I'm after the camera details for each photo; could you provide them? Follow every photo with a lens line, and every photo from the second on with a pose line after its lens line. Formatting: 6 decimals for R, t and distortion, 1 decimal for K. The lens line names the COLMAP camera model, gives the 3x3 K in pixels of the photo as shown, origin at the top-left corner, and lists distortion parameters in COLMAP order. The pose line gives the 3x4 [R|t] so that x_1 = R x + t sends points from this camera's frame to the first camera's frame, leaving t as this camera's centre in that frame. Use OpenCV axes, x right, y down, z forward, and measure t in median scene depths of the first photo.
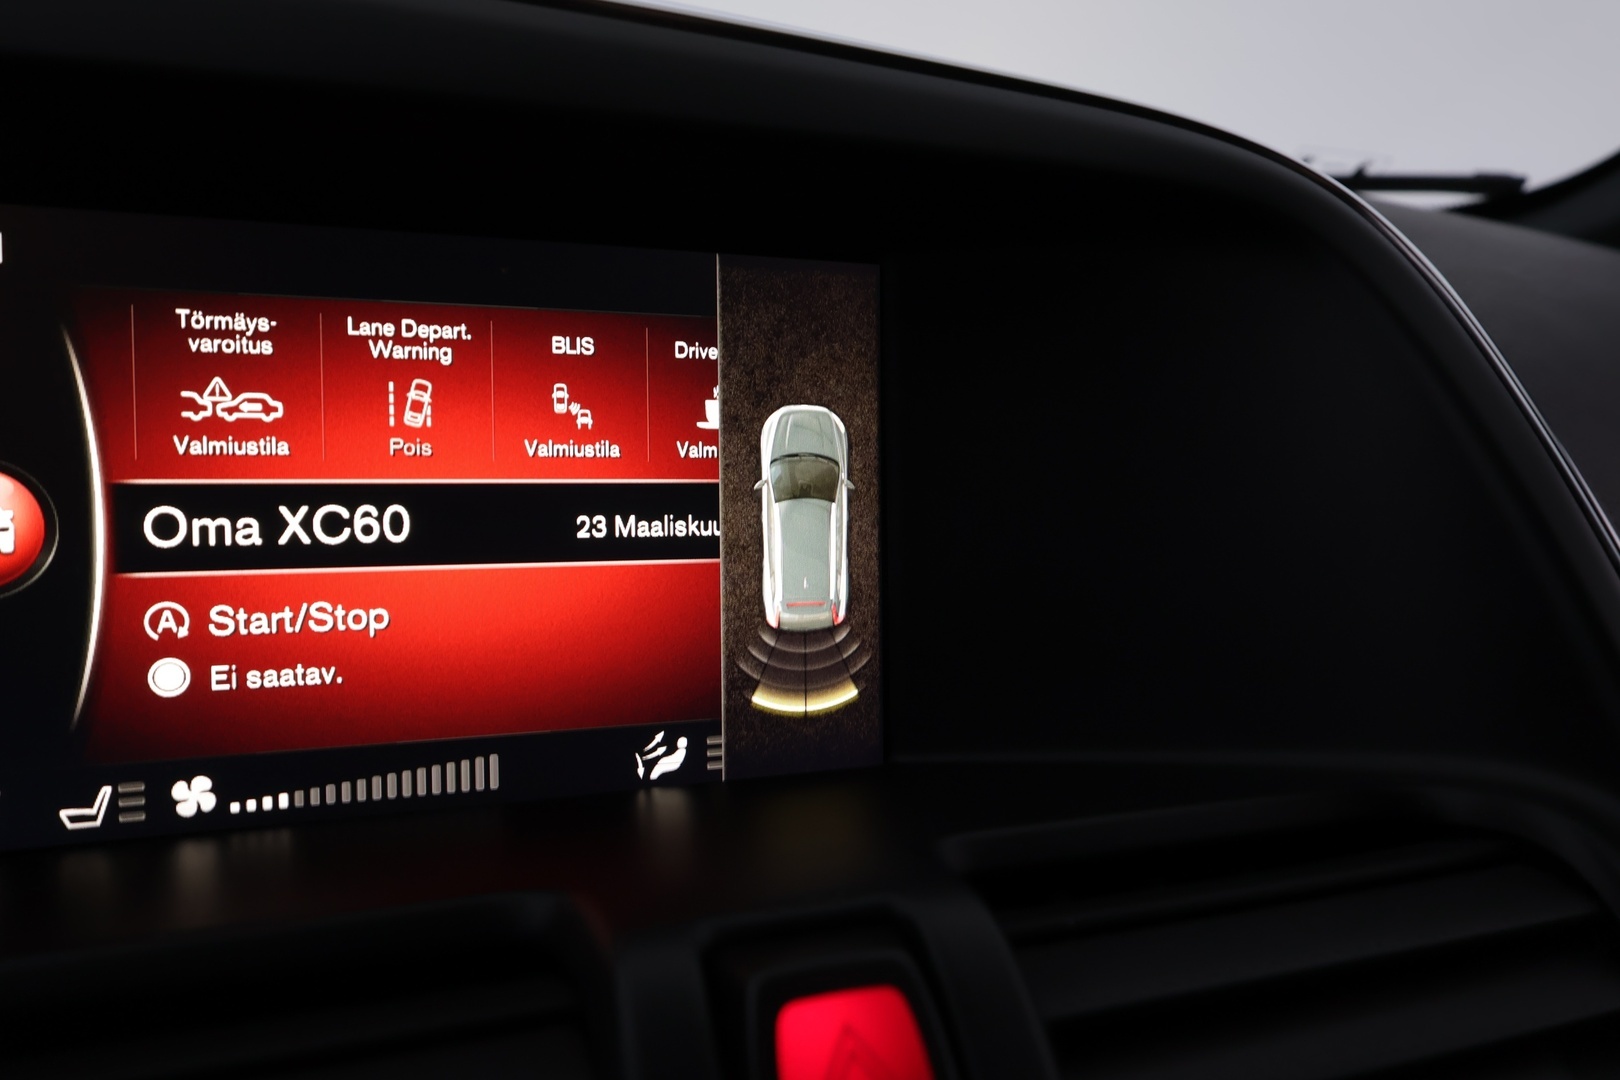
lens RADIAL K [[1163.7, 0, 809.4], [0, 1163.7, 536.0], [0, 0, 1]] dist [0.005410, 0.005050]
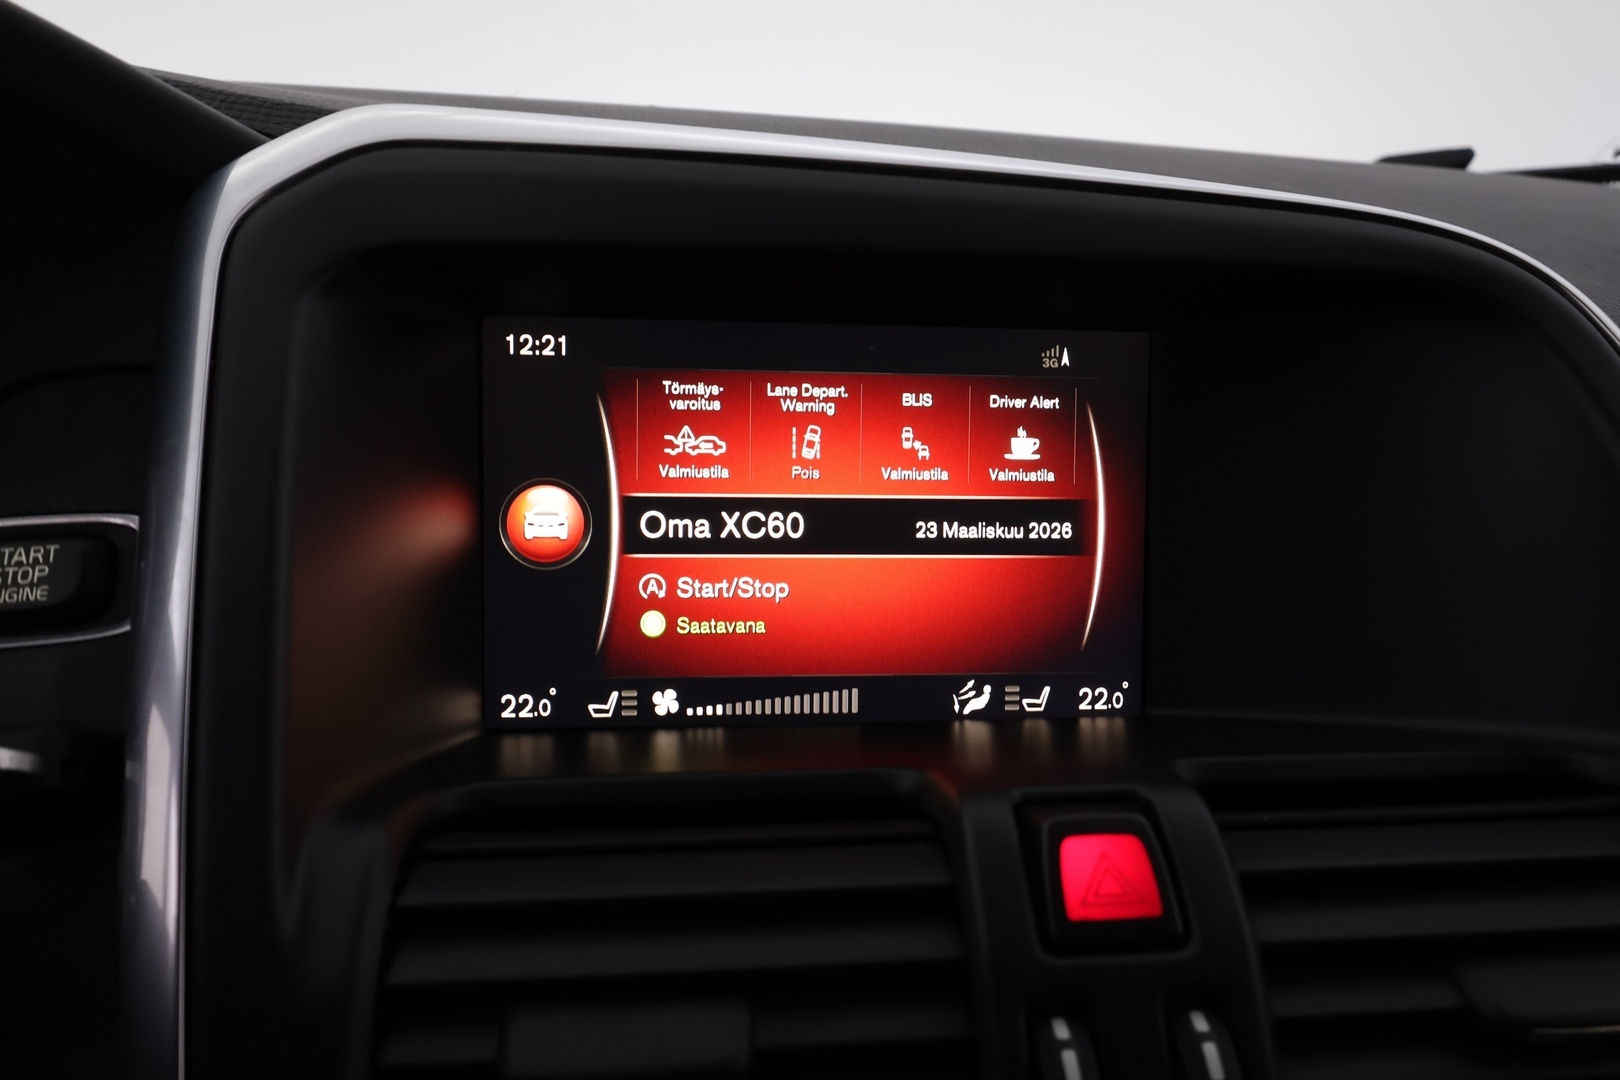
lens RADIAL K [[1163.7, 0, 805.0], [0, 1163.7, 534.1], [0, 0, 1]] dist [0.005410, 0.005050]
pose [[0.972027, 0.029426, -0.233018, -0.004510], [-0.024425, 0.999406, 0.024321, -0.035389], [0.233596, -0.017949, 0.972168, -0.411532]]
